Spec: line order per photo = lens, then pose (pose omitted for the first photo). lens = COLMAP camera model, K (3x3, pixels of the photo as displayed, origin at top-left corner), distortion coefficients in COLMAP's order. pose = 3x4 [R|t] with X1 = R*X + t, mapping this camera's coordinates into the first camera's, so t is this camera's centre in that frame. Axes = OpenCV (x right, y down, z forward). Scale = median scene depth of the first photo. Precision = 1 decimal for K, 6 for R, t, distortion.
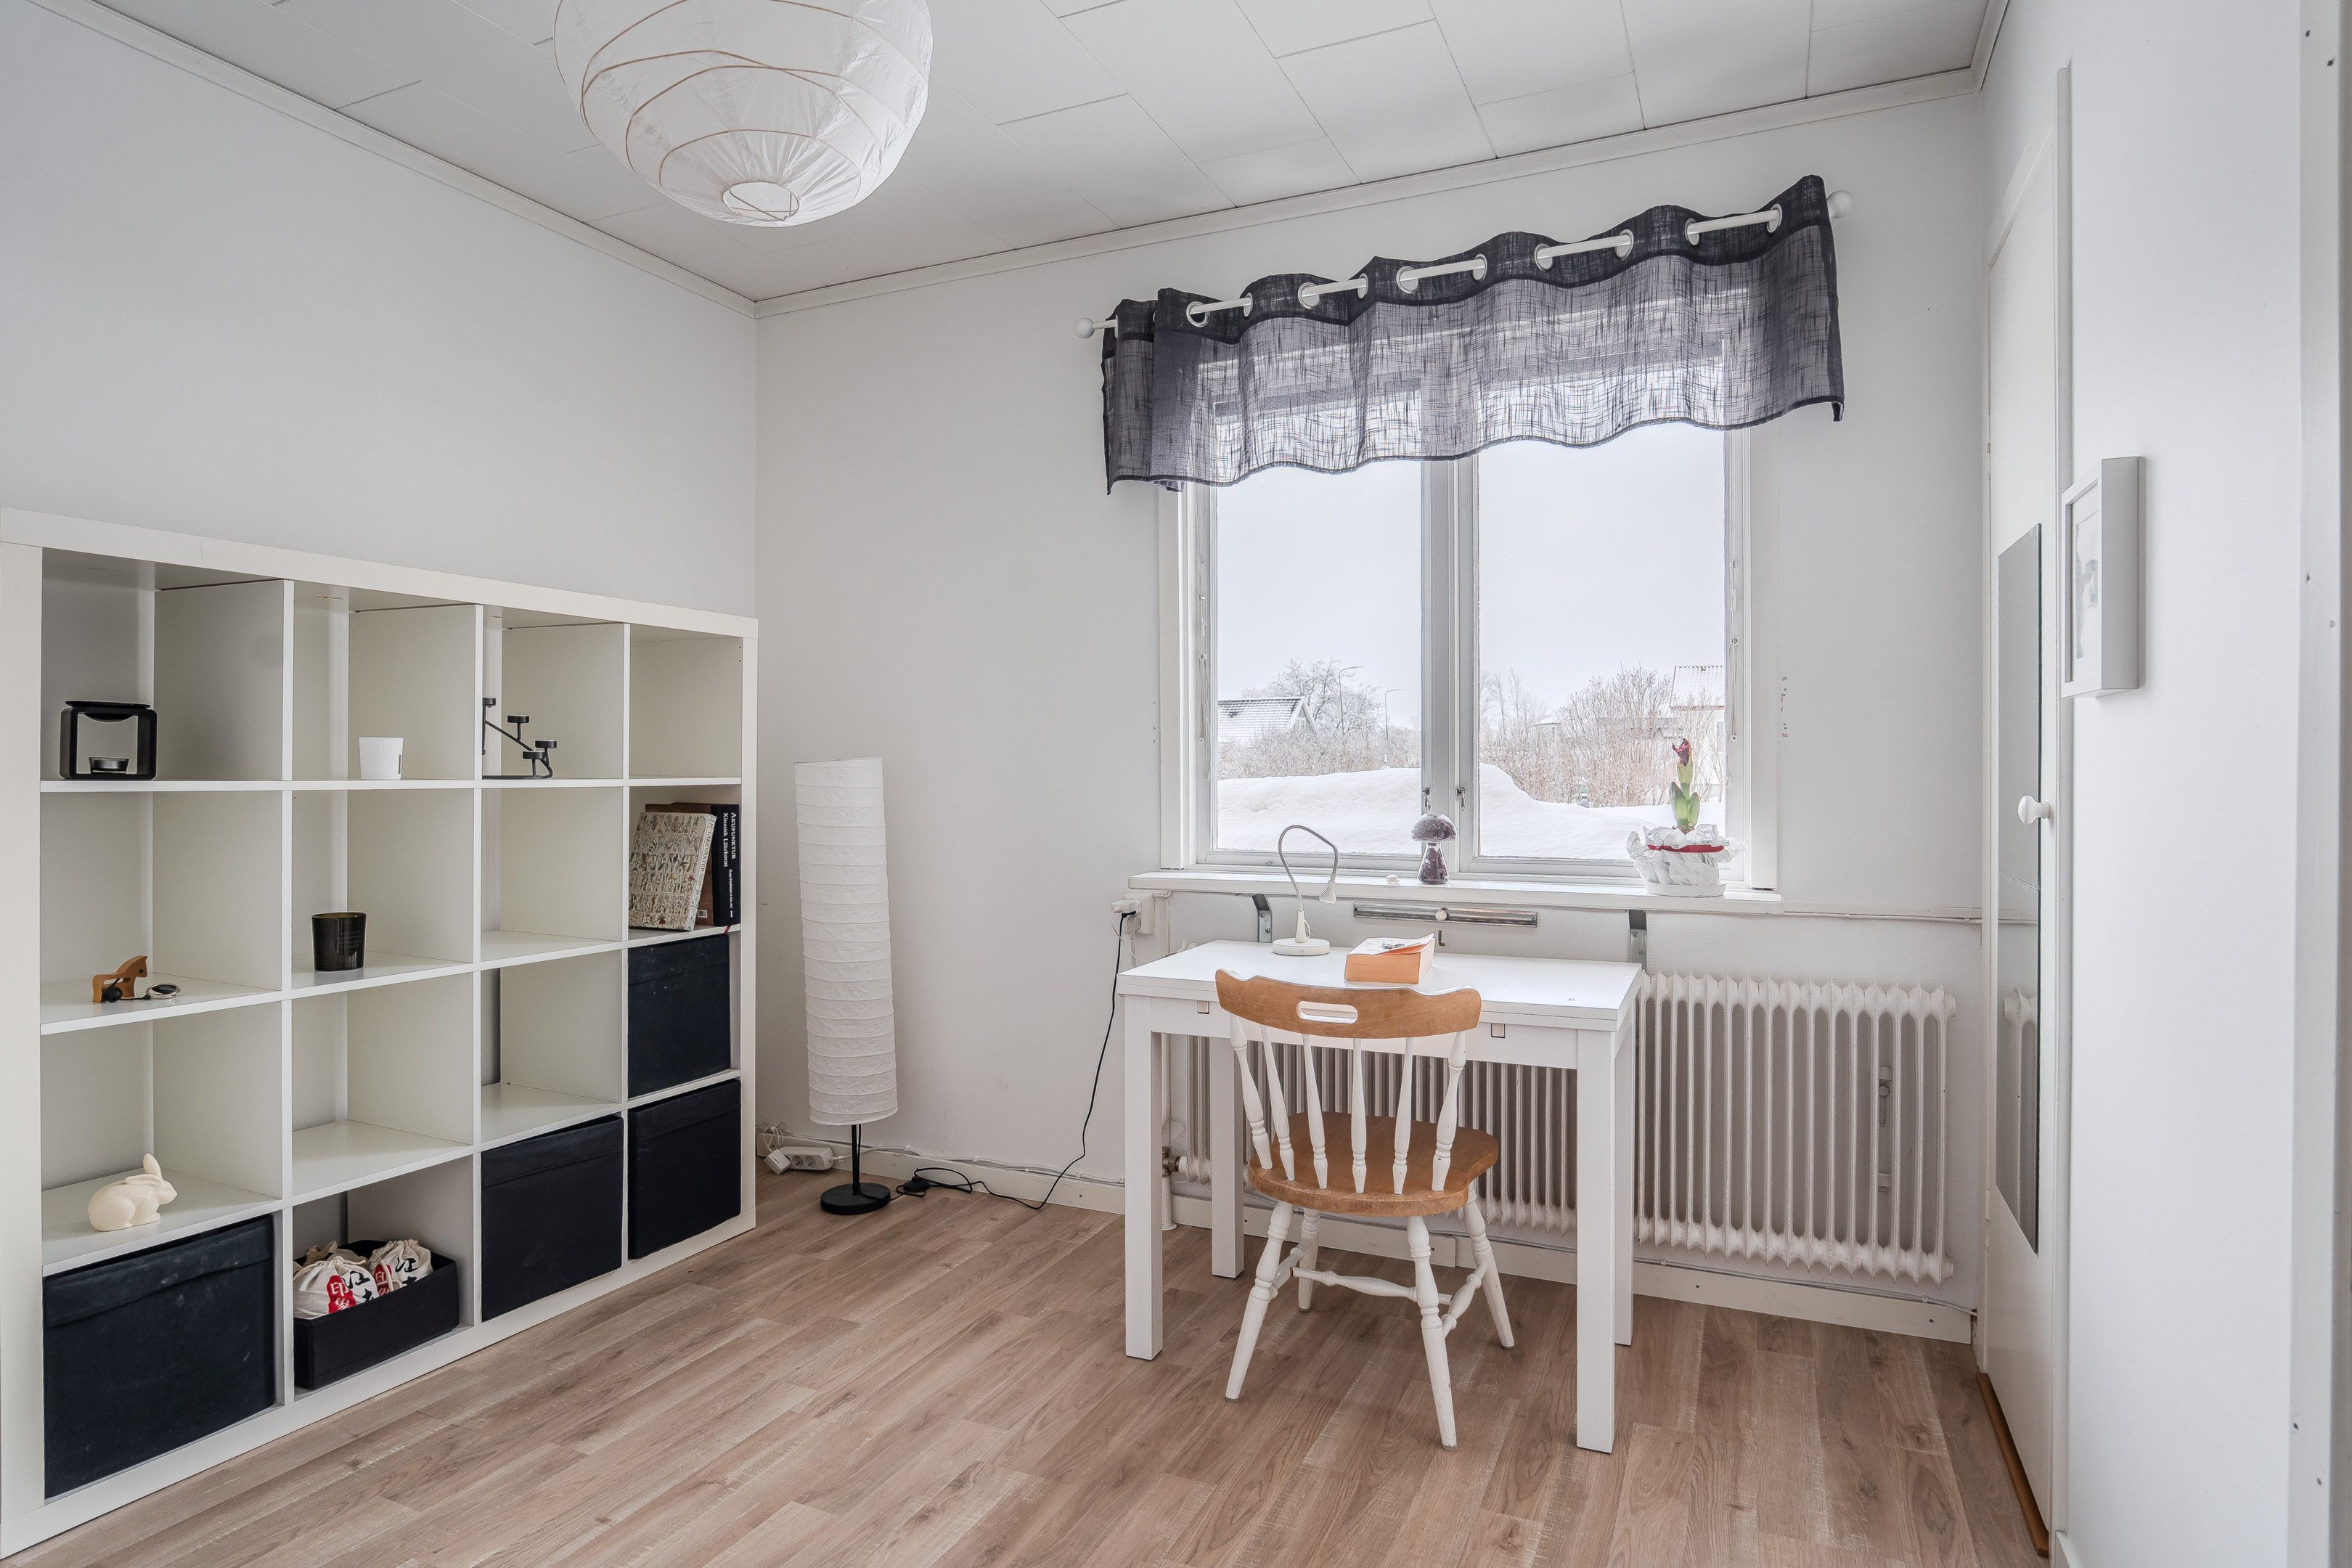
lens RADIAL K [[1302.8, 0, 1177.1], [0, 1302.8, 792.3], [0, 0, 1]] dist [-0.025481, 0.005044]
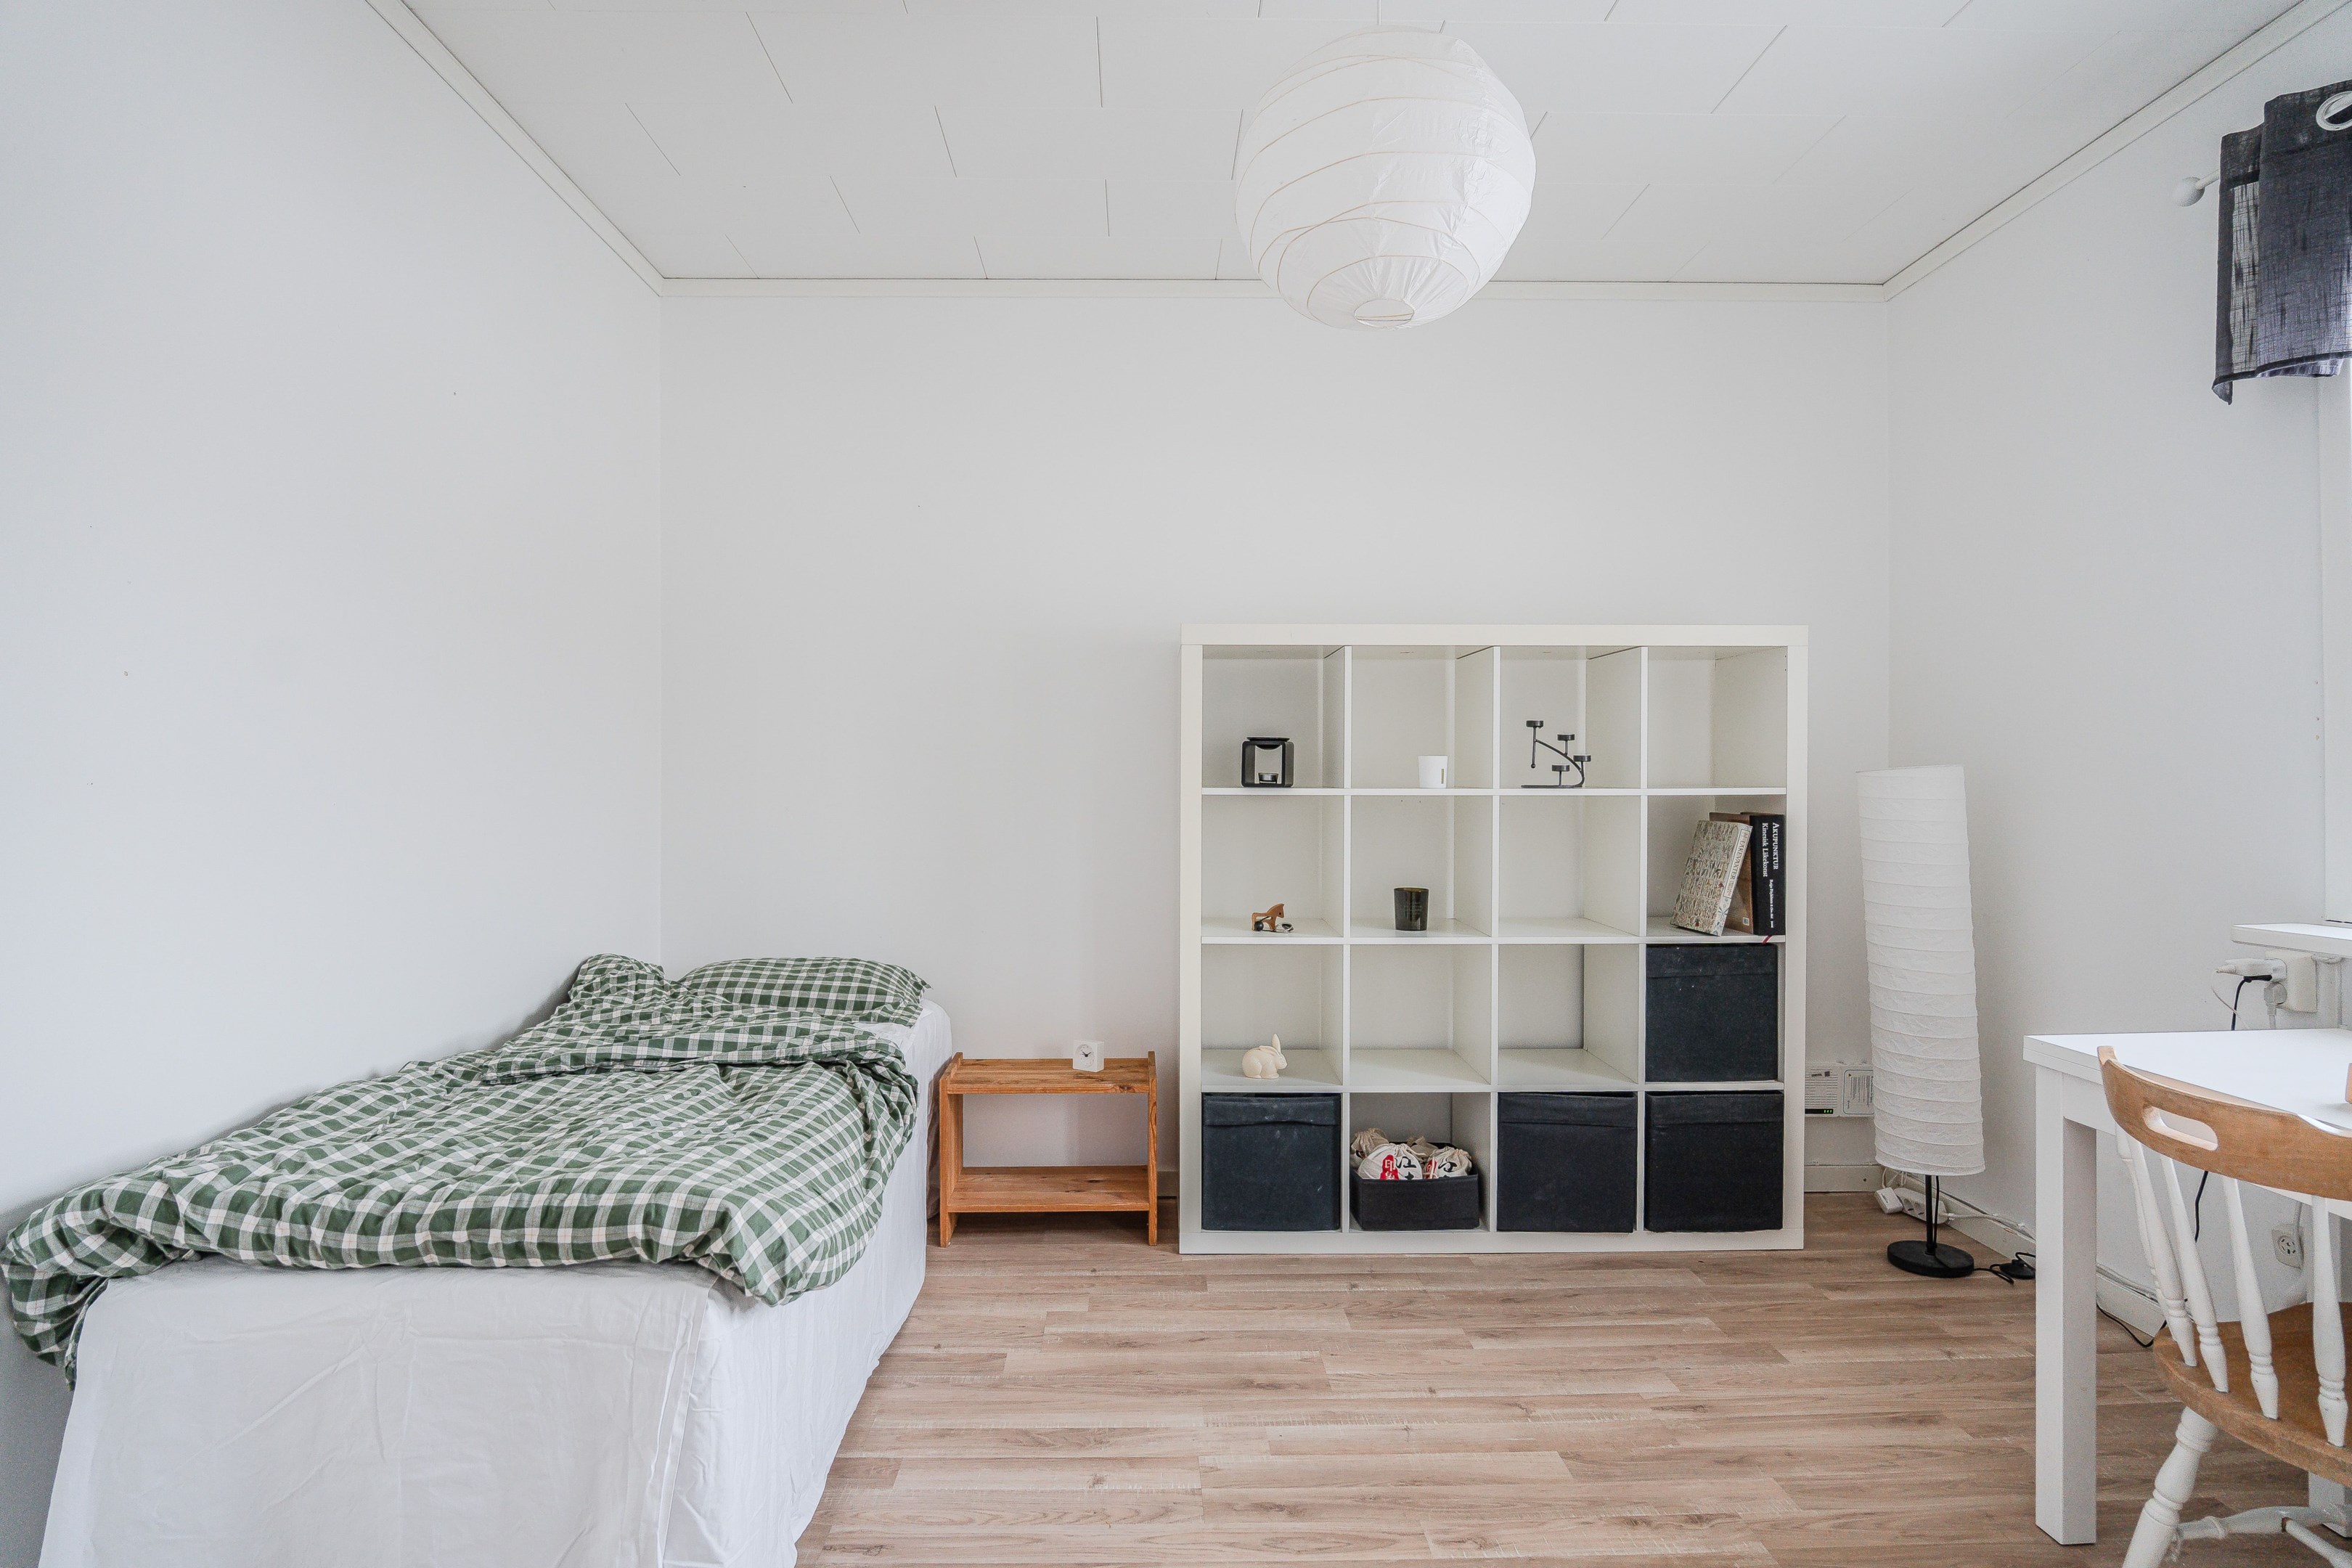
lens RADIAL K [[1302.8, 0, 1166.1], [0, 1302.8, 789.7], [0, 0, 1]] dist [-0.025481, 0.005044]
pose [[0.414465, 0.002526, -0.910062, 0.450791], [-0.012880, 0.999912, -0.003091, -0.000724], [0.909974, 0.013003, 0.414461, 0.196734]]
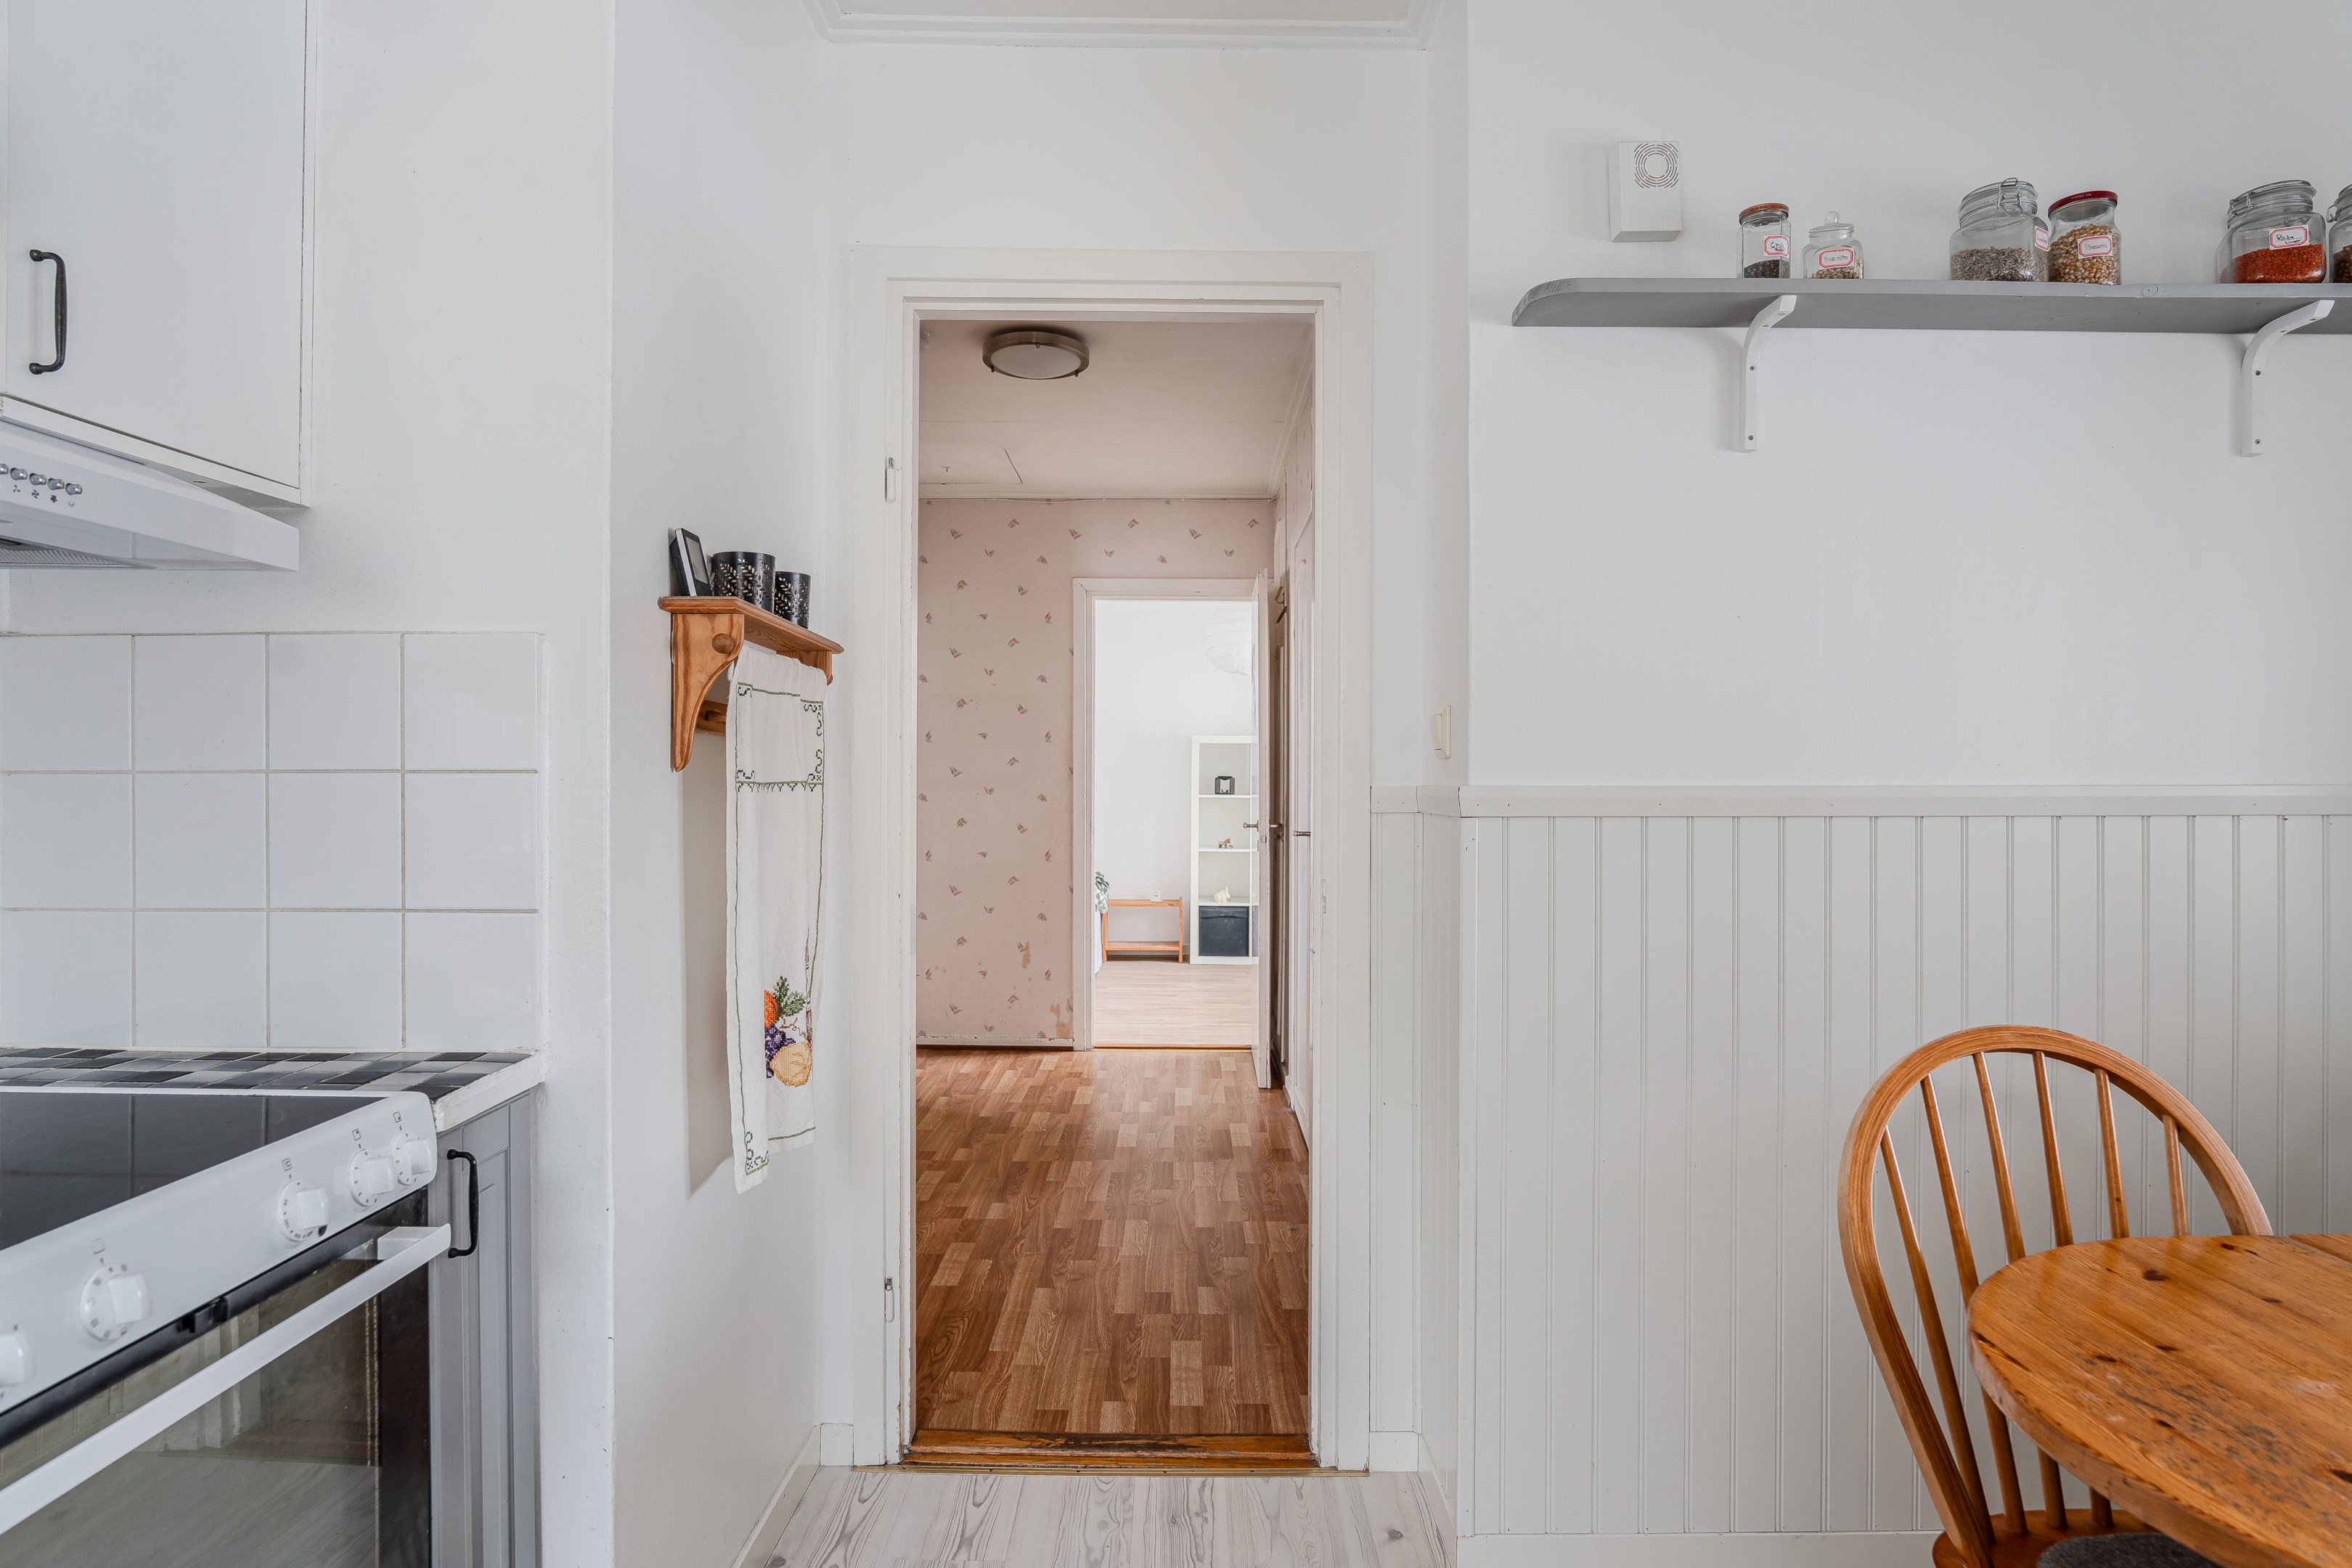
lens RADIAL K [[1302.8, 0, 1186.3], [0, 1302.8, 791.1], [0, 0, 1]] dist [-0.025481, 0.005044]
pose [[0.407937, 0.010146, -0.912954, 2.364204], [-0.013098, 0.999900, 0.005259, -0.034308], [0.912916, 0.009813, 0.408029, -0.646835]]
